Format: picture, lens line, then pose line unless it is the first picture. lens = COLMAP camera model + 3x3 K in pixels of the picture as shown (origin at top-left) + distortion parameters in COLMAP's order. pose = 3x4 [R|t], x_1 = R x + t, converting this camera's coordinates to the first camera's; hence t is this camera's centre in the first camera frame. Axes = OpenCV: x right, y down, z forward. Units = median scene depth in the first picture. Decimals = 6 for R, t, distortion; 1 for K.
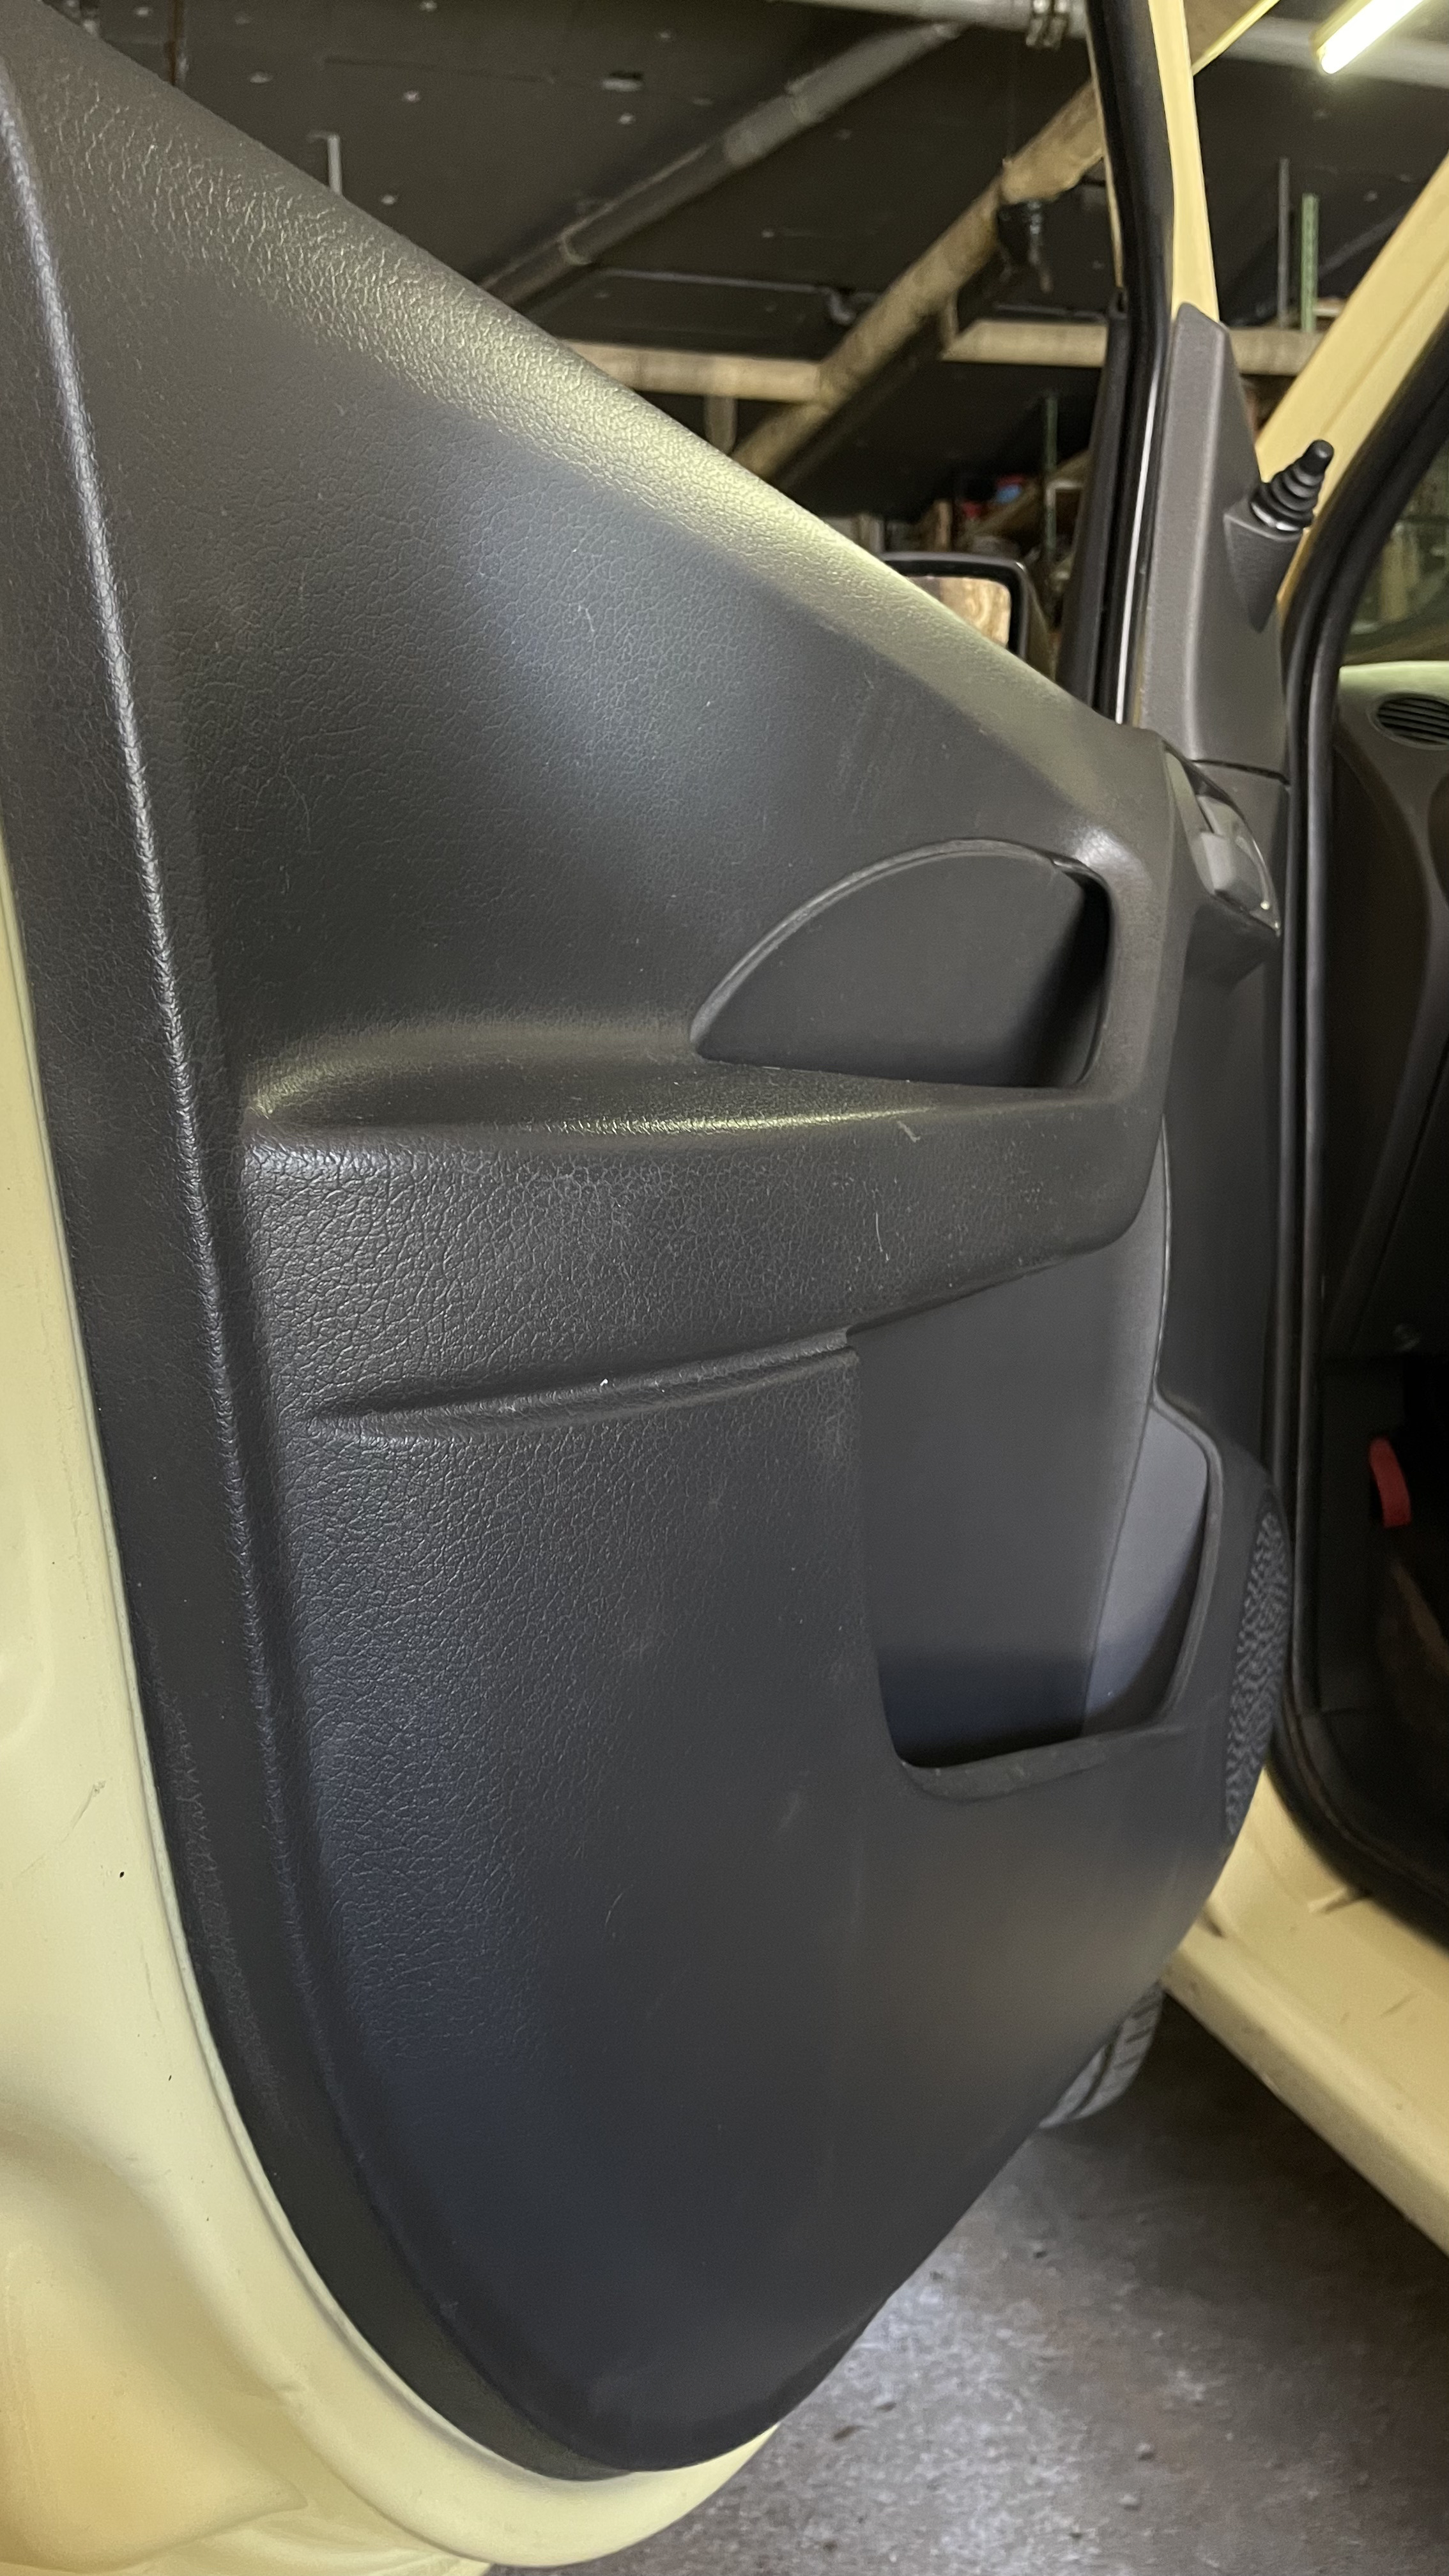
lens RADIAL K [[1642.2, 0, 724.5], [0, 1642.2, 1288.0], [0, 0, 1]] dist [0.051356, -0.073225]
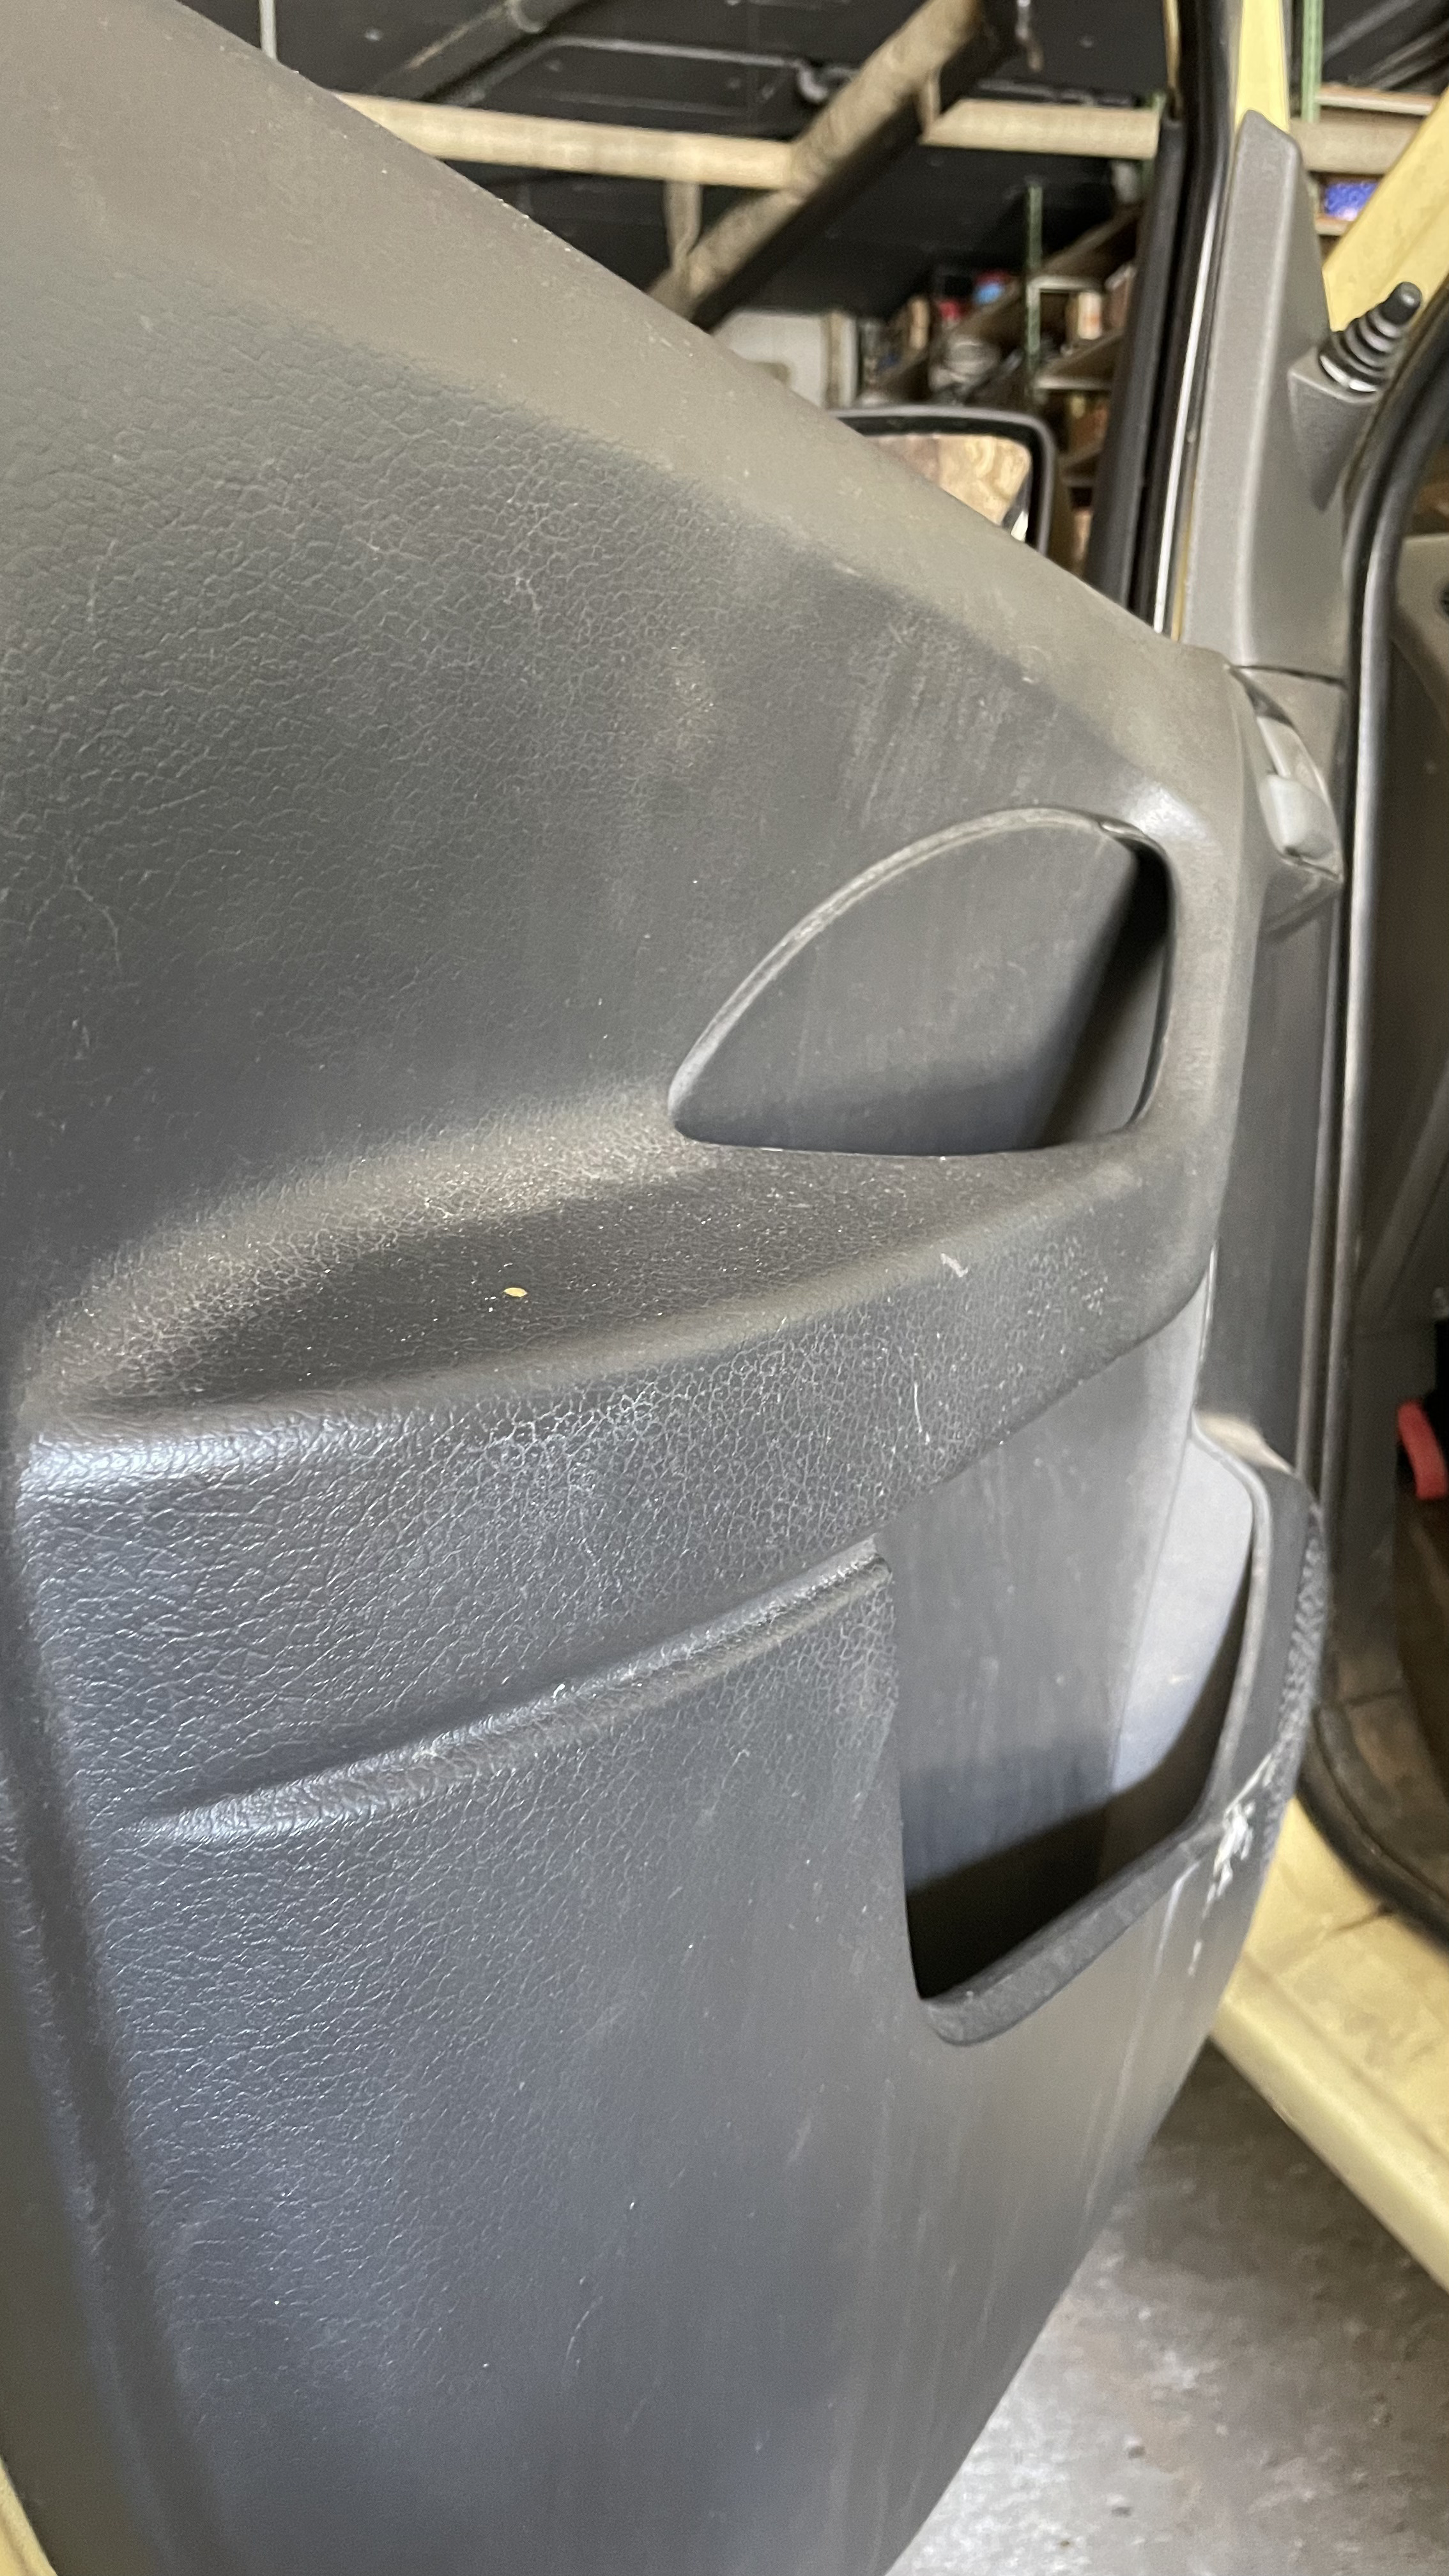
lens RADIAL K [[1672.7, 0, 726.5], [0, 1672.7, 1278.4], [0, 0, 1]] dist [0.053797, -0.073963]
pose [[0.999738, -0.001557, 0.022845, -0.006130], [-0.000343, 0.996555, 0.082928, -0.074448], [-0.022896, -0.082915, 0.996294, 0.106445]]
